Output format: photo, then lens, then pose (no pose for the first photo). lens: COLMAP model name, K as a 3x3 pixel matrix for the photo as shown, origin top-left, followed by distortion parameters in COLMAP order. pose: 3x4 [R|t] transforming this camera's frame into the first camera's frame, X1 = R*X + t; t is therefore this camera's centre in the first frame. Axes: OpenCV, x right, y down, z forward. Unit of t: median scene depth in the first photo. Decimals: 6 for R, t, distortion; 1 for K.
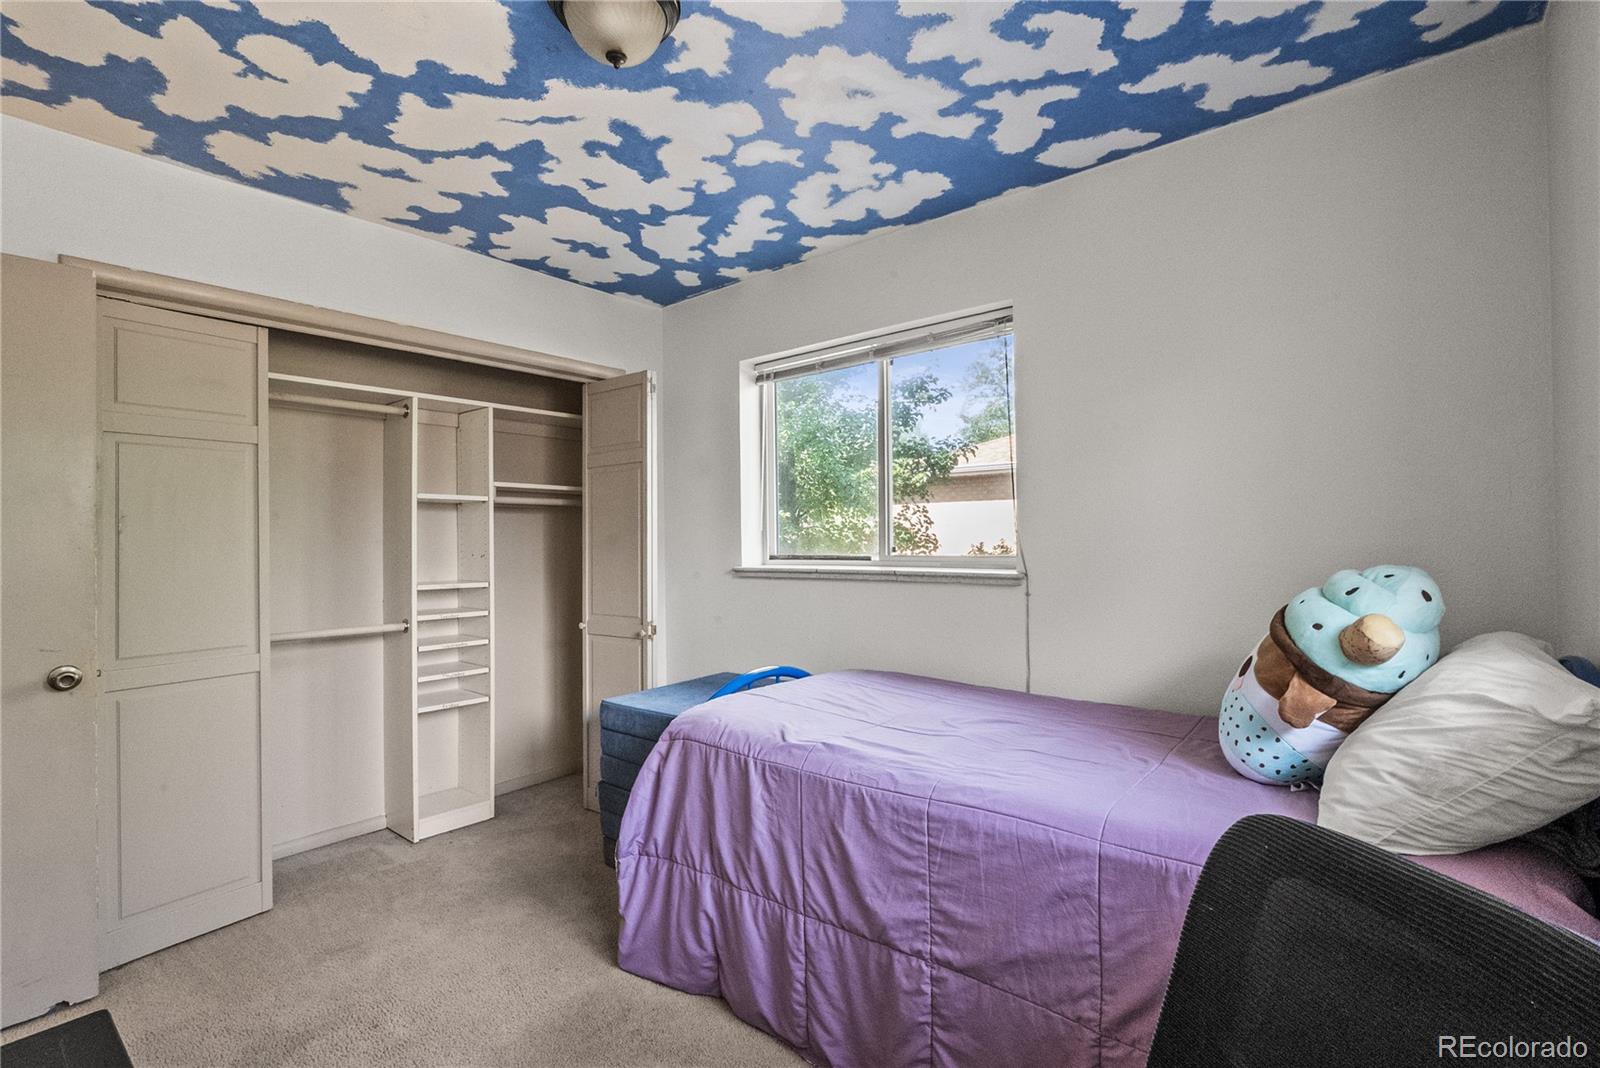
lens RADIAL K [[724.8, 0, 795.9], [0, 724.8, 538.5], [0, 0, 1]] dist [-0.002589, -0.000159]
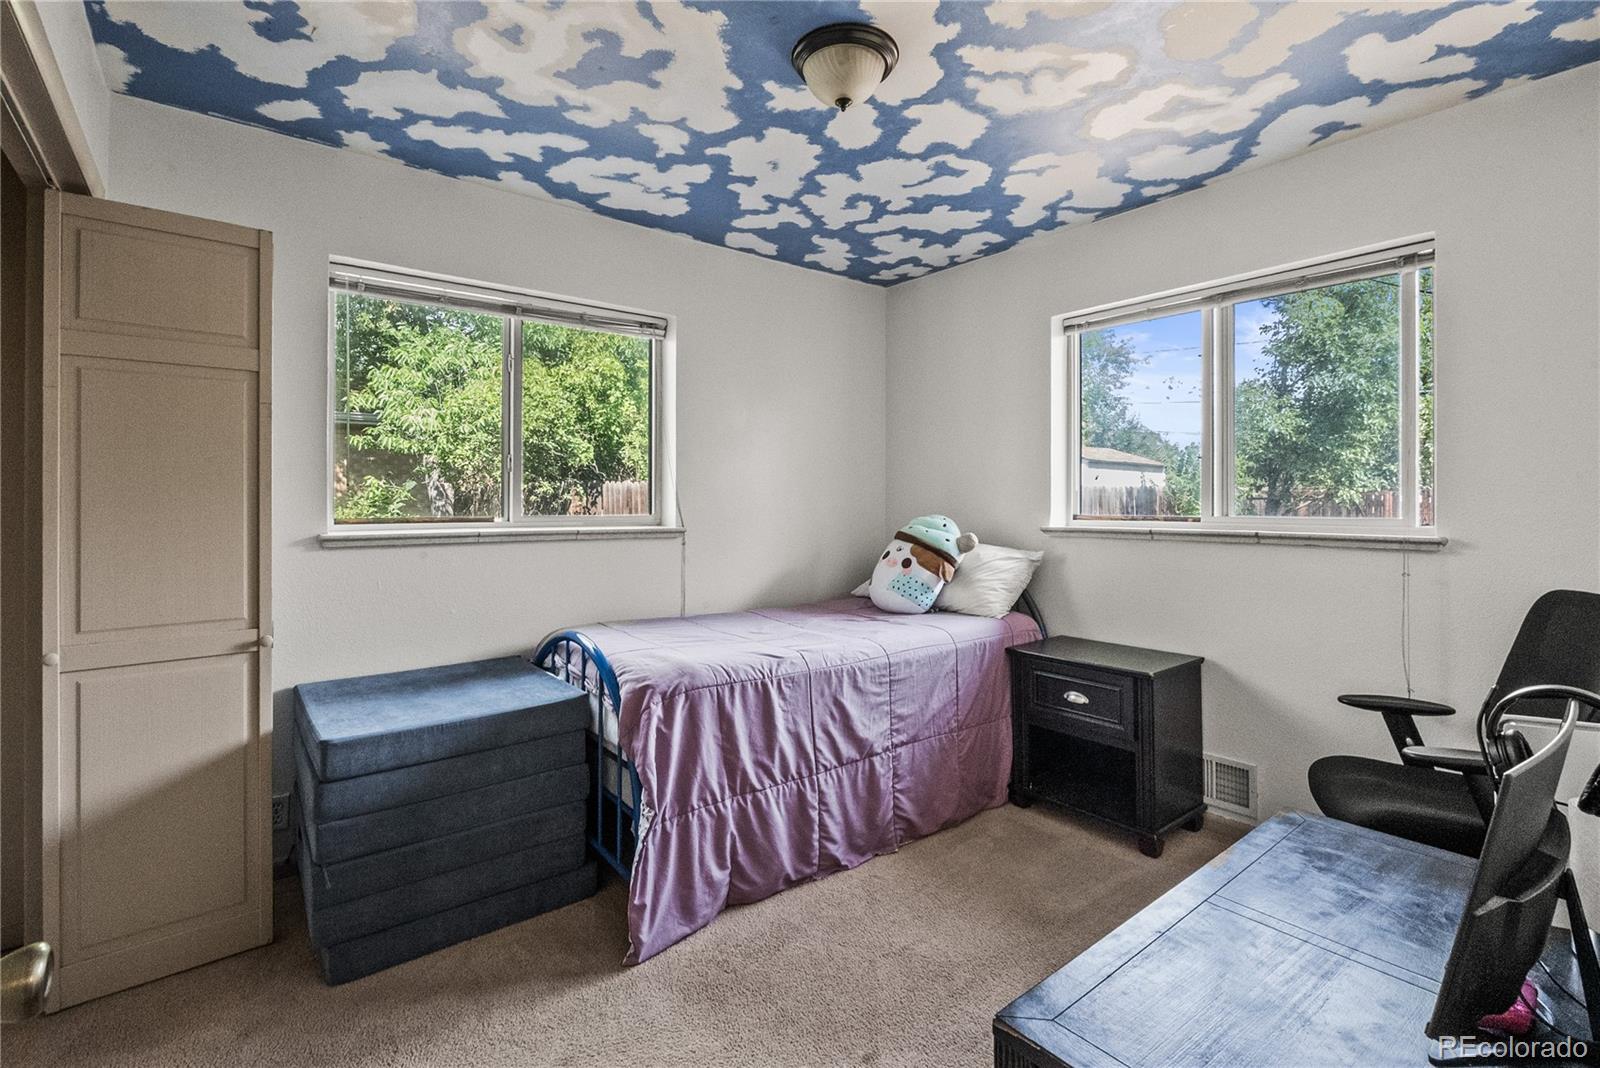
lens RADIAL K [[724.8, 0, 787.0], [0, 724.8, 506.3], [0, 0, 1]] dist [-0.002589, -0.000159]
pose [[0.229048, 0.008171, 0.973381, -1.122513], [-0.008666, 0.999942, -0.006354, 0.019000], [-0.973377, -0.006980, 0.229105, 0.624881]]
